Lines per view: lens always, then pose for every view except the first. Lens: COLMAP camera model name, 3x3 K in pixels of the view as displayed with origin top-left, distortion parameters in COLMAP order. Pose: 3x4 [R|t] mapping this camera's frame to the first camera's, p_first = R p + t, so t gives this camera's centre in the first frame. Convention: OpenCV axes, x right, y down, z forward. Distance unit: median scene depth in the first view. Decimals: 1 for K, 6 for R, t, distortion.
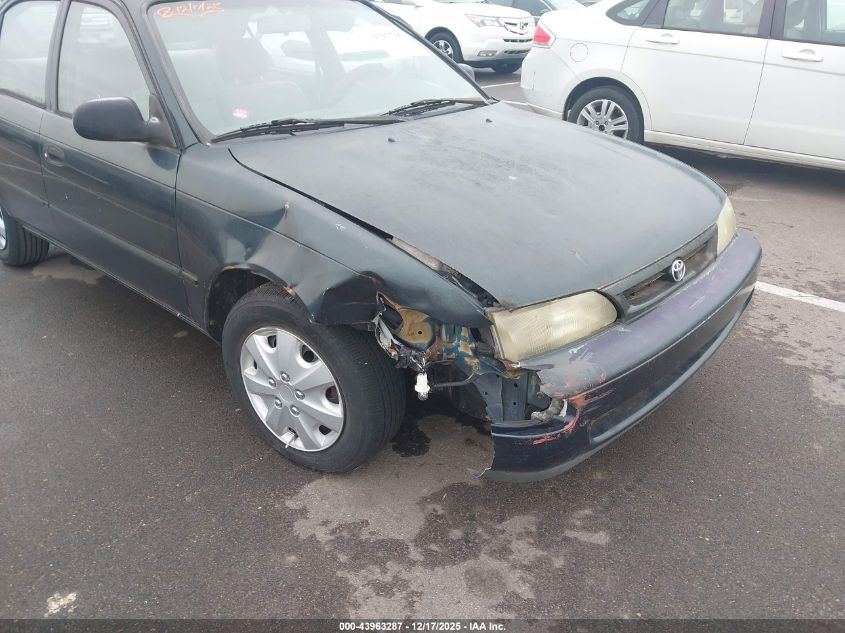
lens RADIAL K [[672.8, 0, 422.5], [0, 672.8, 316.5], [0, 0, 1]] dist [0.008322, -0.001750]
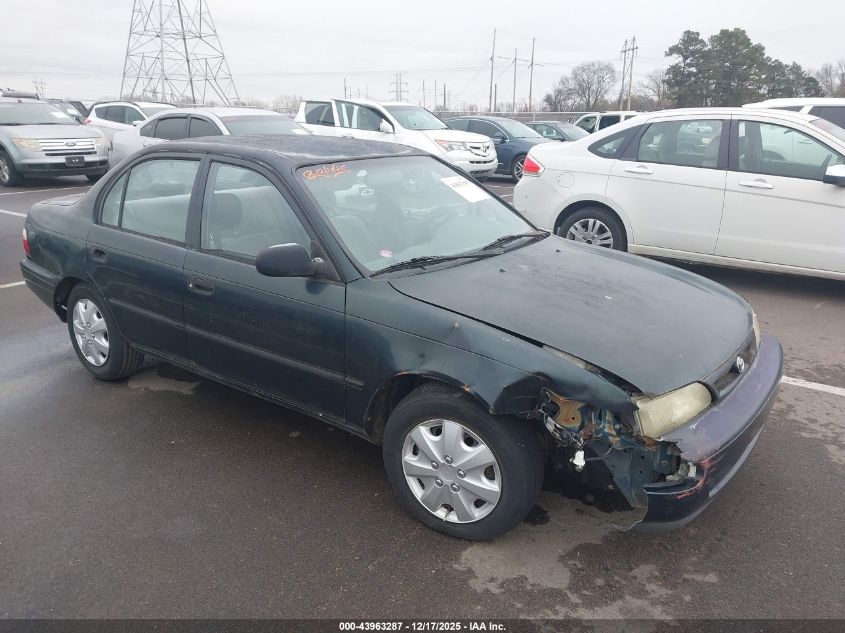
lens RADIAL K [[661.9, 0, 422.5], [0, 661.9, 316.5], [0, 0, 1]] dist [-0.006966, -0.011383]
pose [[0.996890, -0.028597, 0.073428, -0.335014], [0.039276, 0.988148, -0.148397, 0.006449], [-0.068314, 0.150820, 0.986198, -0.242775]]
